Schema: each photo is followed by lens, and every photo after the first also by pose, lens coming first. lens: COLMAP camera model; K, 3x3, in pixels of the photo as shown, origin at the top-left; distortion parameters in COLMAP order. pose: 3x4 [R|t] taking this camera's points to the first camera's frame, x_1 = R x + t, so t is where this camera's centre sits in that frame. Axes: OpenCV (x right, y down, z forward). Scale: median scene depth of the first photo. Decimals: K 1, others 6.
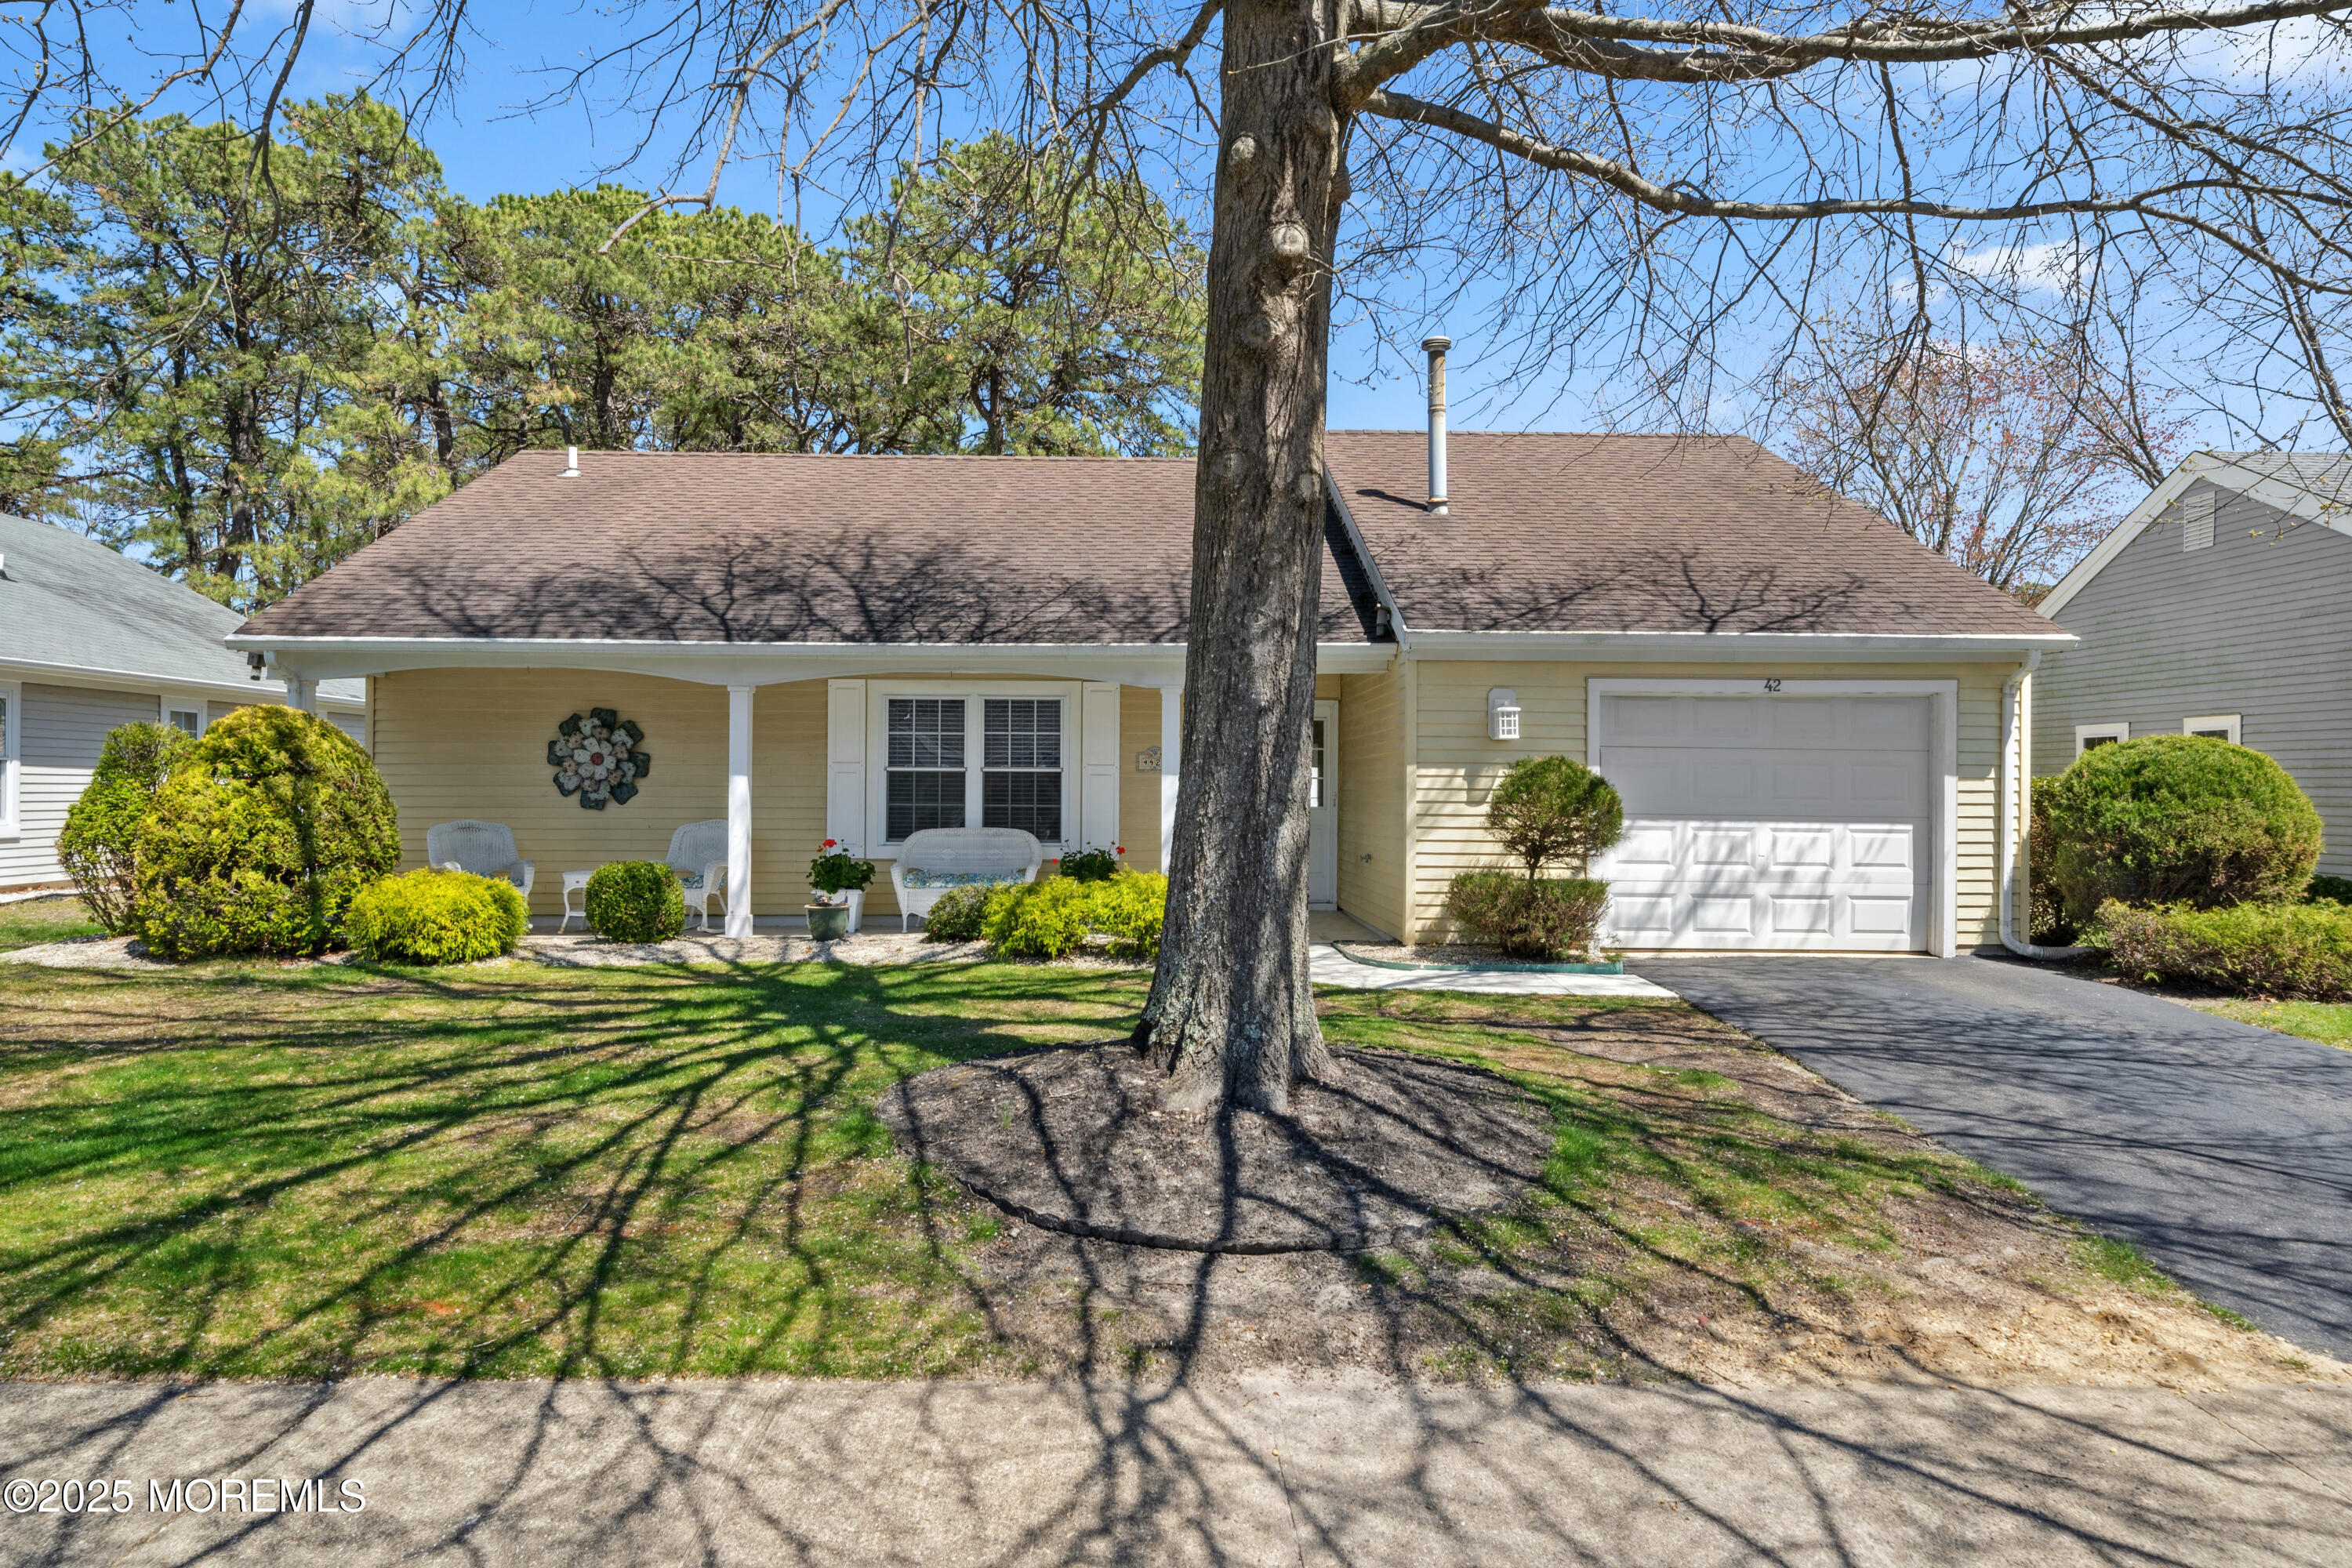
lens RADIAL K [[1437.7, 0, 1176.0], [0, 1437.7, 784.0], [0, 0, 1]] dist [-0.005808, -0.000727]
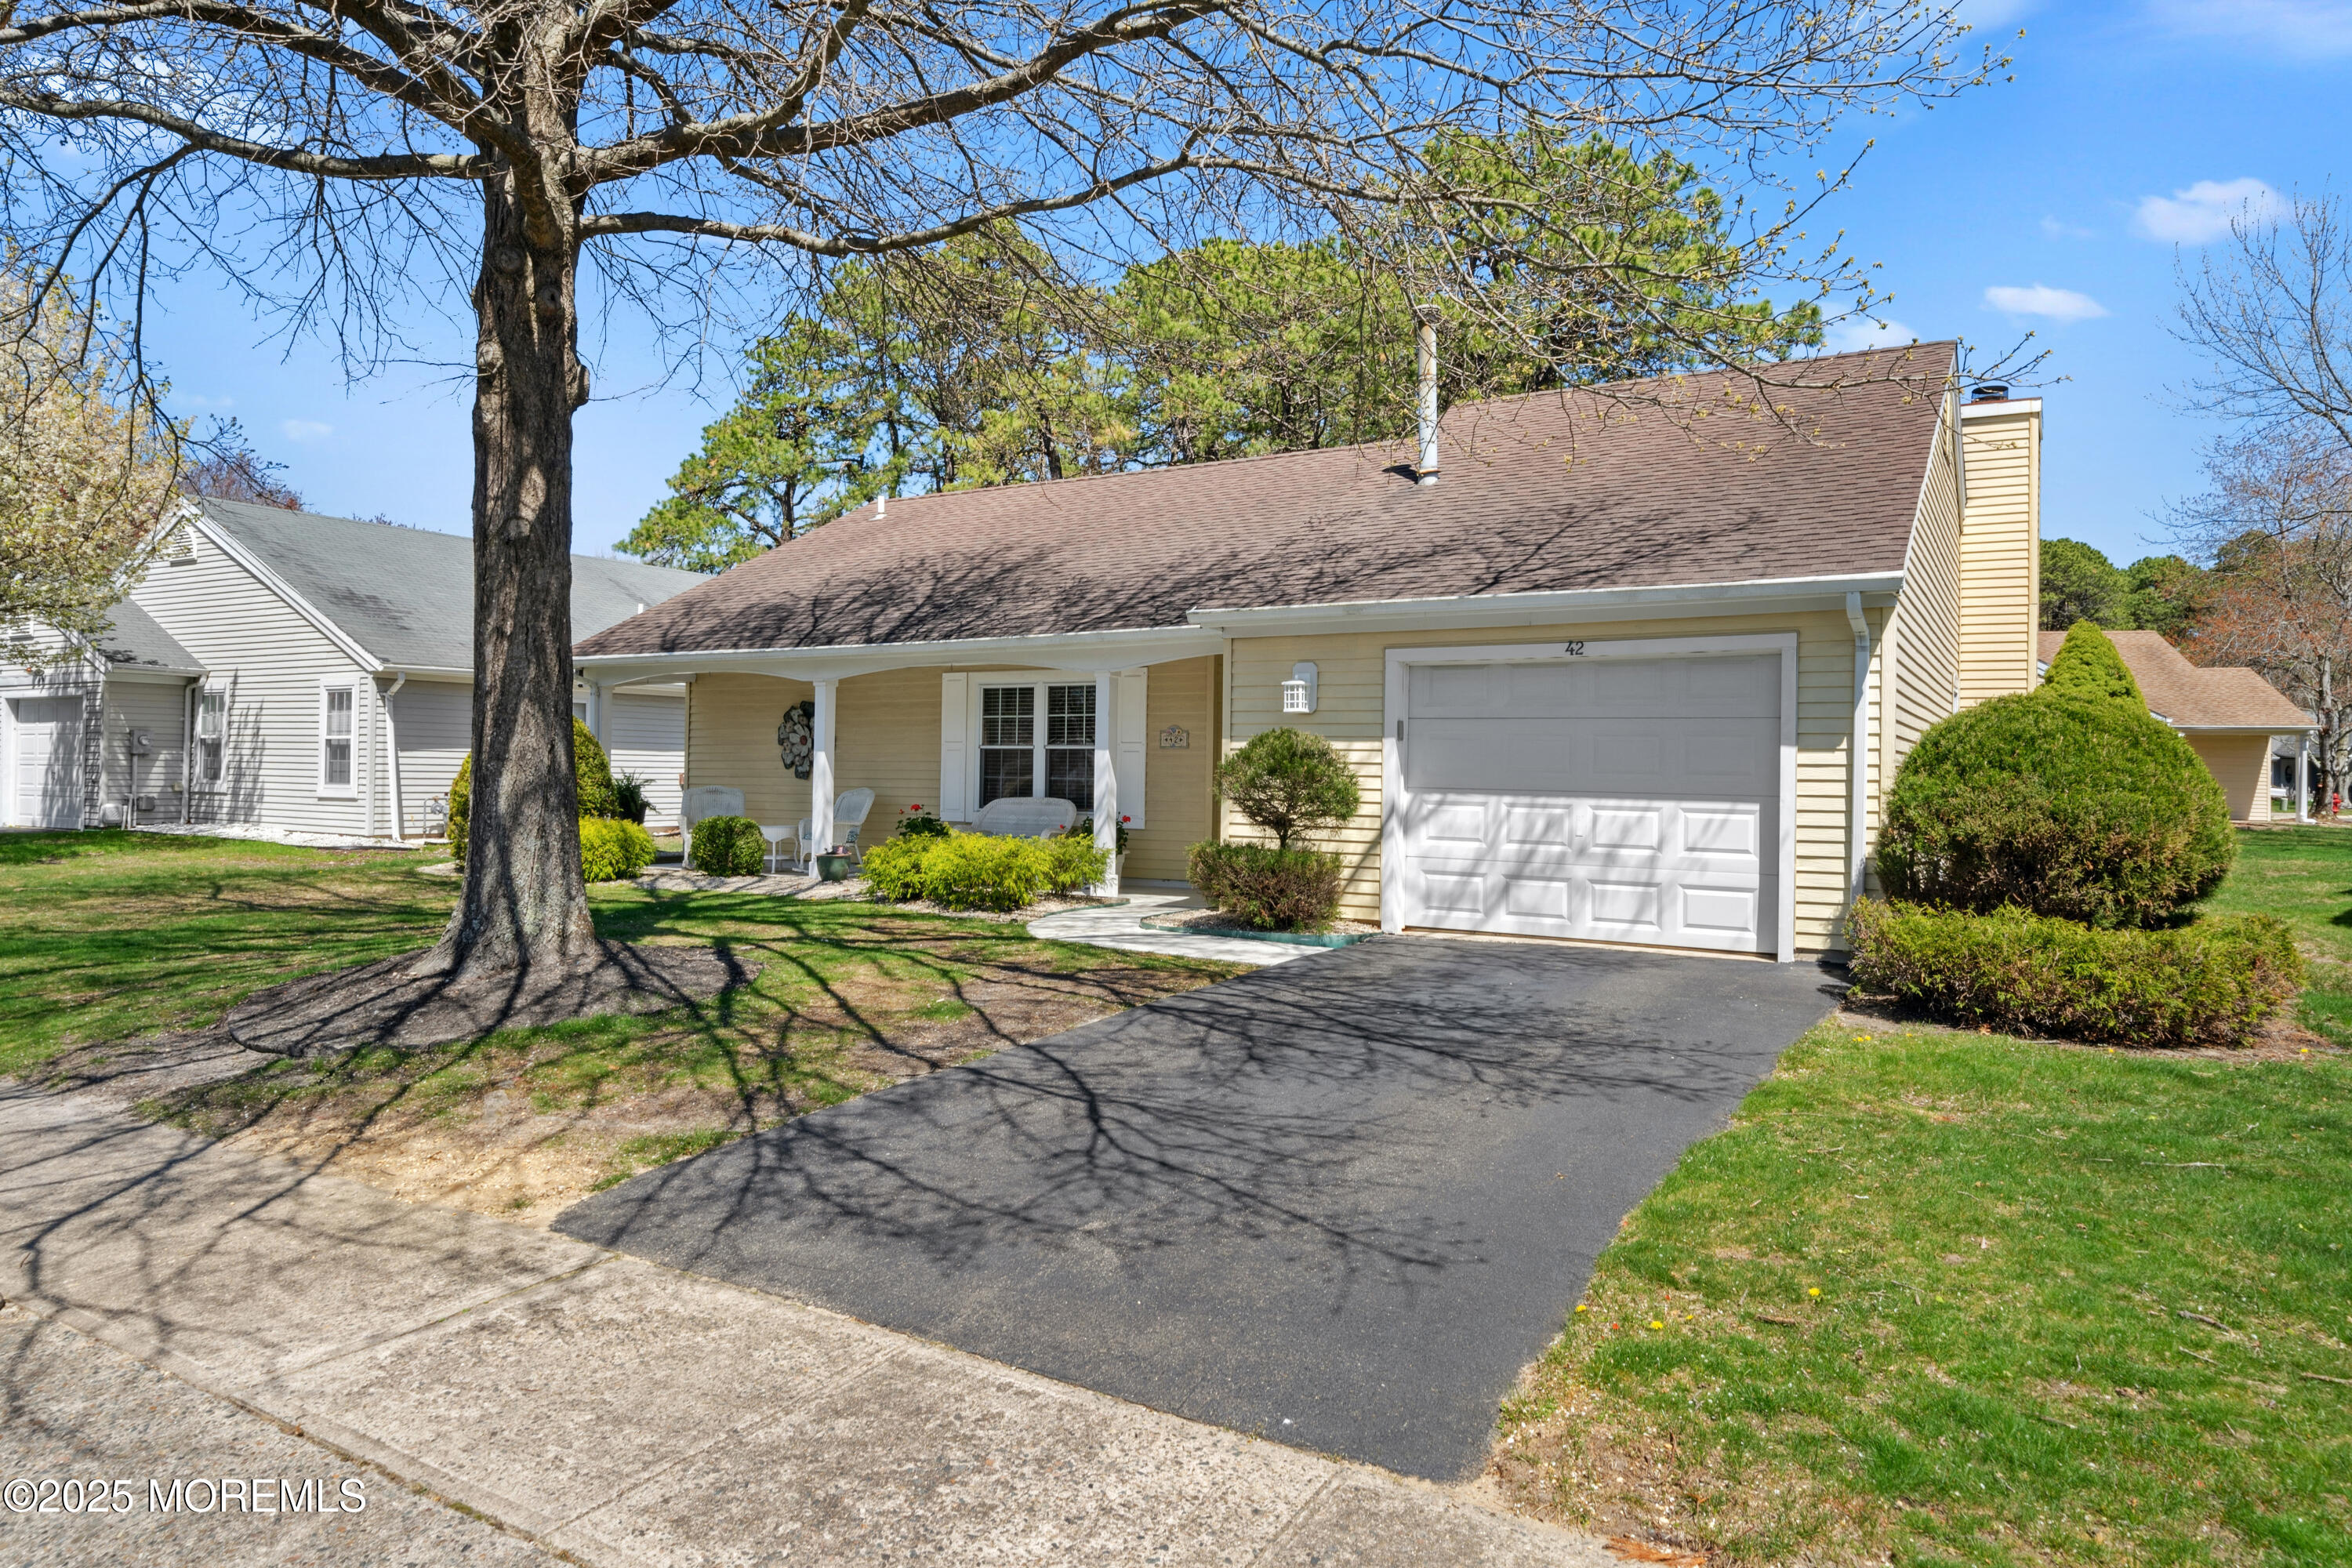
lens RADIAL K [[1437.7, 0, 1176.0], [0, 1437.7, 784.0], [0, 0, 1]] dist [-0.005808, -0.000727]
pose [[0.843095, 0.008403, -0.537699, 0.684229], [-0.004600, 0.999954, 0.008414, 0.010777], [0.537745, -0.004621, 0.843095, 0.094959]]
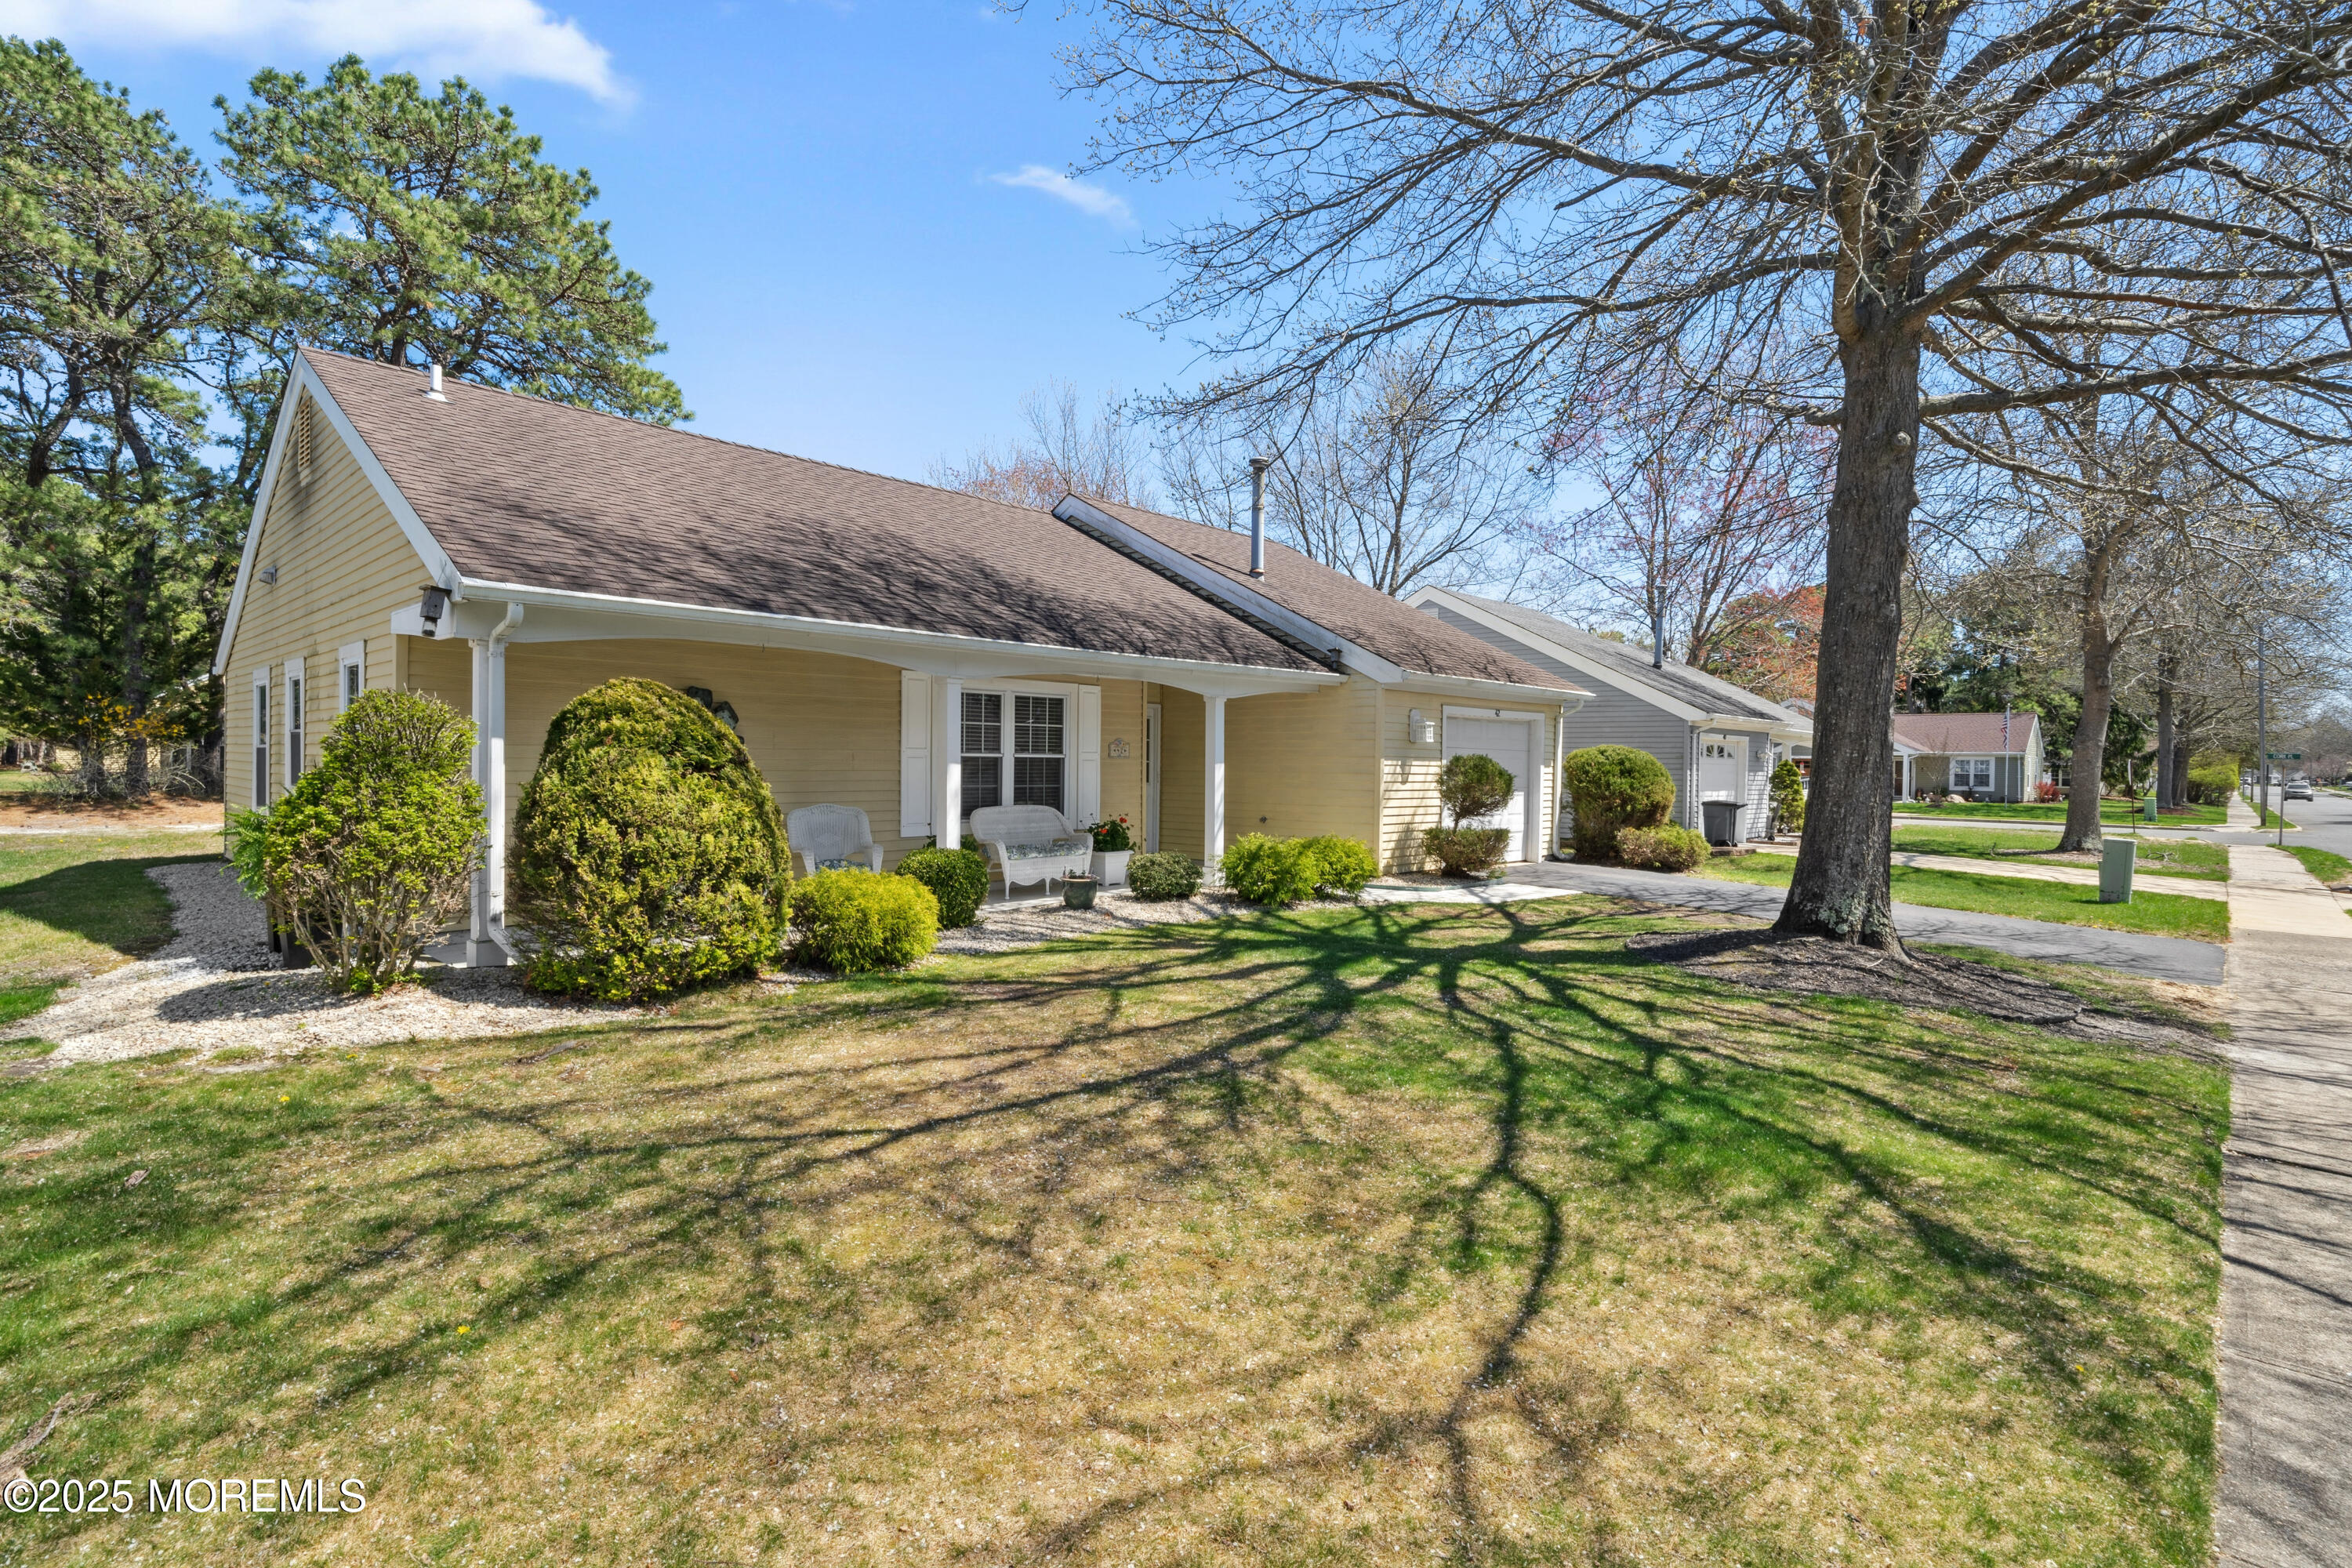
lens RADIAL K [[1090.3, 0, 1176.0], [0, 1090.3, 784.0], [0, 0, 1]] dist [0.000425, 0.000019]
pose [[0.711674, -0.011708, 0.702412, -0.787585], [-0.008504, 0.999644, 0.025278, -0.012386], [-0.702459, -0.023963, 0.711321, 0.326898]]
